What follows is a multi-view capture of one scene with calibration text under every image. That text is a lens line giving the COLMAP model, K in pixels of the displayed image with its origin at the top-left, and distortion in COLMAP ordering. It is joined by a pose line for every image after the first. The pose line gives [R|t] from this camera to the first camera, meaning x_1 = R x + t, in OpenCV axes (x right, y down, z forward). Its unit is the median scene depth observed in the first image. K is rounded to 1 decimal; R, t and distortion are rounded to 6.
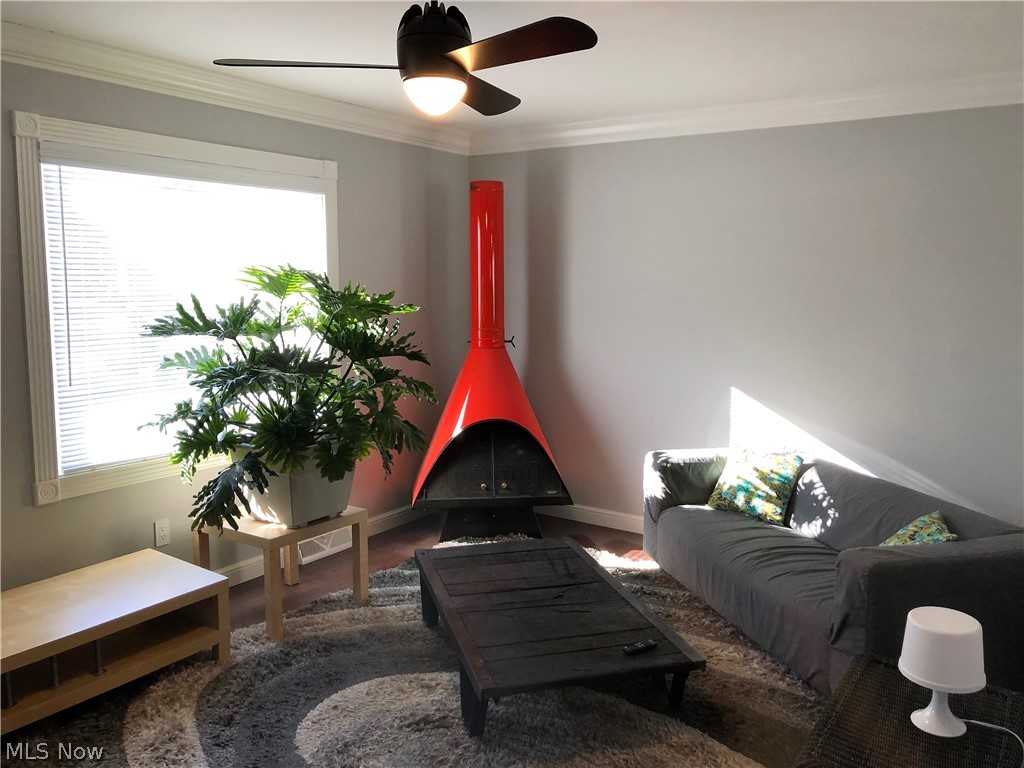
lens RADIAL K [[837.2, 0, 516.5], [0, 837.2, 377.8], [0, 0, 1]] dist [0.030836, -0.038421]
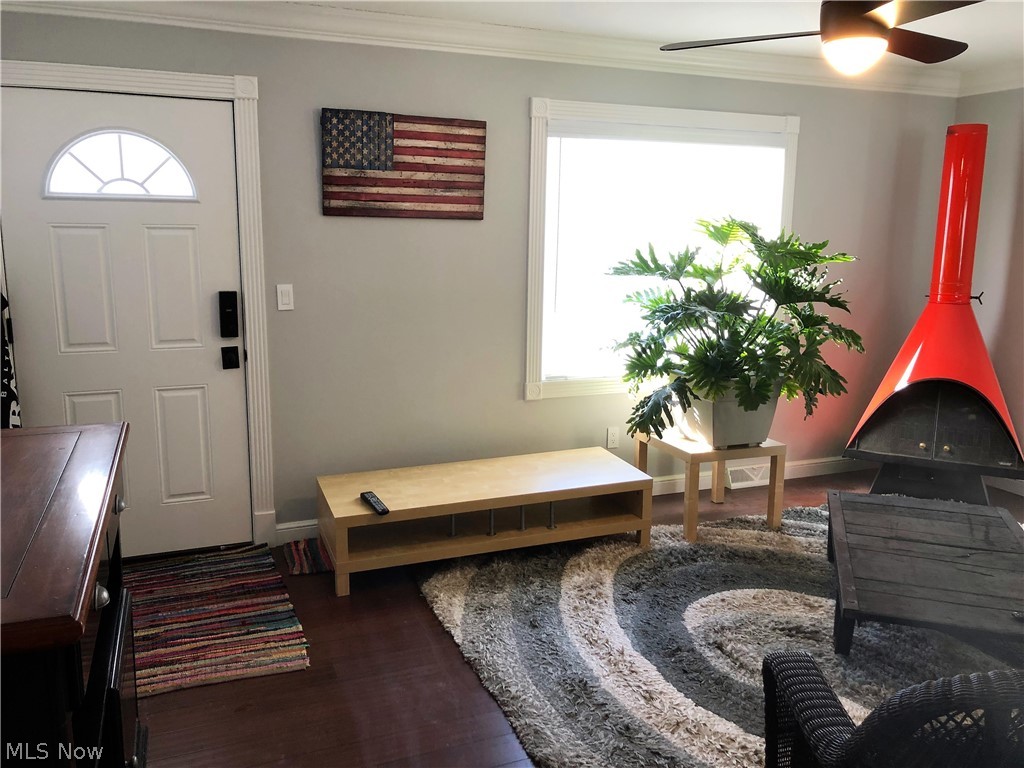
lens RADIAL K [[837.2, 0, 510.3], [0, 837.2, 389.8], [0, 0, 1]] dist [0.030836, -0.038421]
pose [[0.828205, 0.111539, -0.549213, 0.128354], [-0.073630, 0.993156, 0.090664, 0.016108], [0.555567, -0.034650, 0.830749, -0.106010]]
